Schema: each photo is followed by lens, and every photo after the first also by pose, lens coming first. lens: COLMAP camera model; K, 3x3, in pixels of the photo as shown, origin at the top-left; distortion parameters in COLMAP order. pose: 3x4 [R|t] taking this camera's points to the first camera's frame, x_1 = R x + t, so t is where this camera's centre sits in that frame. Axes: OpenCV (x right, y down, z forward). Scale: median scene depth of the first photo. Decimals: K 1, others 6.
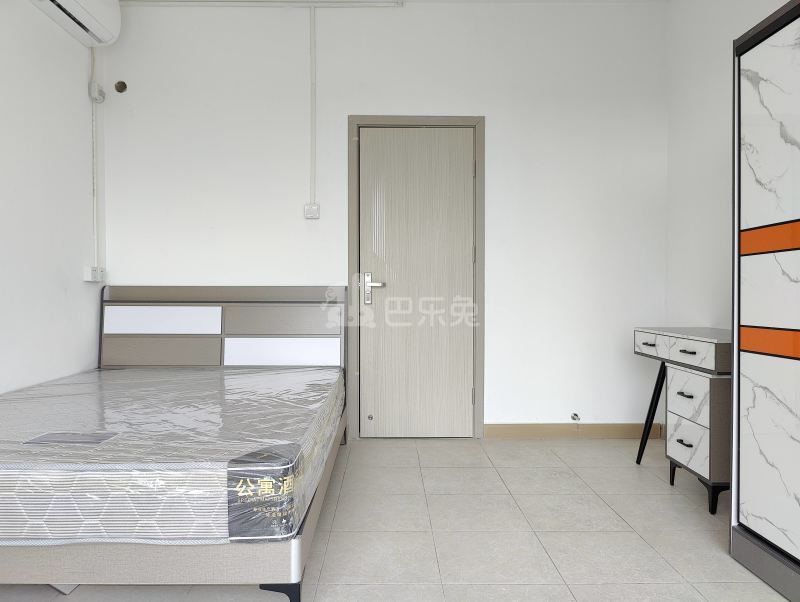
lens RADIAL K [[565.3, 0, 394.0], [0, 565.3, 306.7], [0, 0, 1]] dist [0.042569, -0.046854]
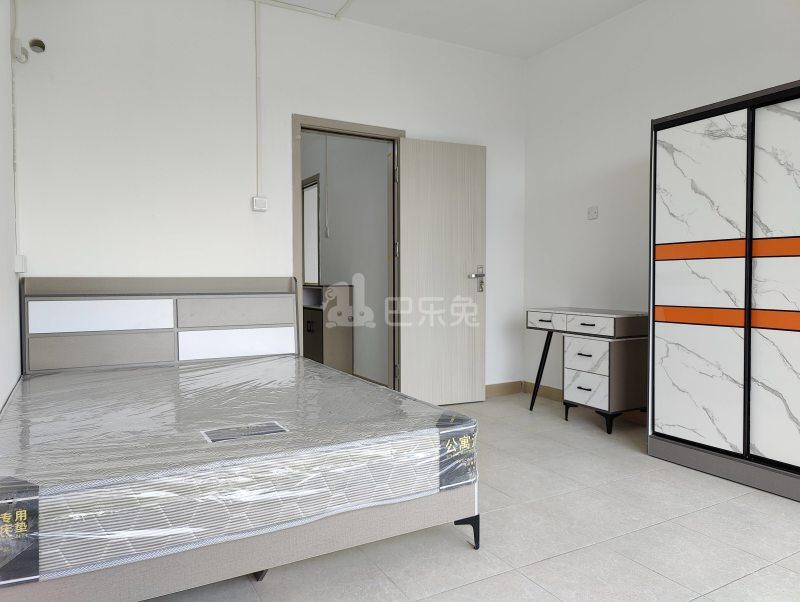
lens RADIAL K [[565.3, 0, 394.7], [0, 565.3, 301.2], [0, 0, 1]] dist [0.042569, -0.046854]
pose [[0.879921, -0.022806, 0.474572, -0.597055], [0.013914, 0.999656, 0.022240, -0.018182], [-0.474916, -0.012967, 0.879936, -0.021631]]
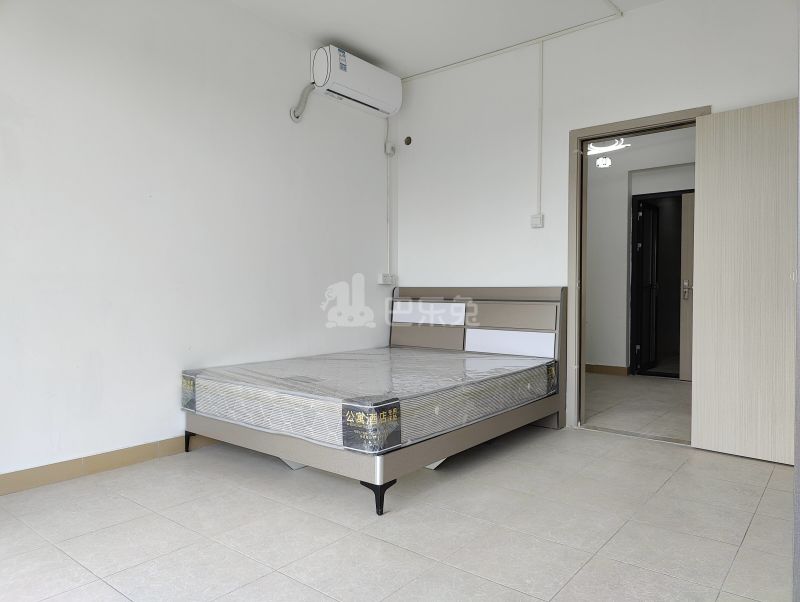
lens RADIAL K [[565.3, 0, 394.7], [0, 565.3, 306.7], [0, 0, 1]] dist [0.042569, -0.046854]
pose [[0.770711, 0.018747, -0.636909, 0.518103], [-0.017257, 0.999815, 0.008545, -0.001895], [0.636951, 0.004405, 0.770892, -0.085917]]
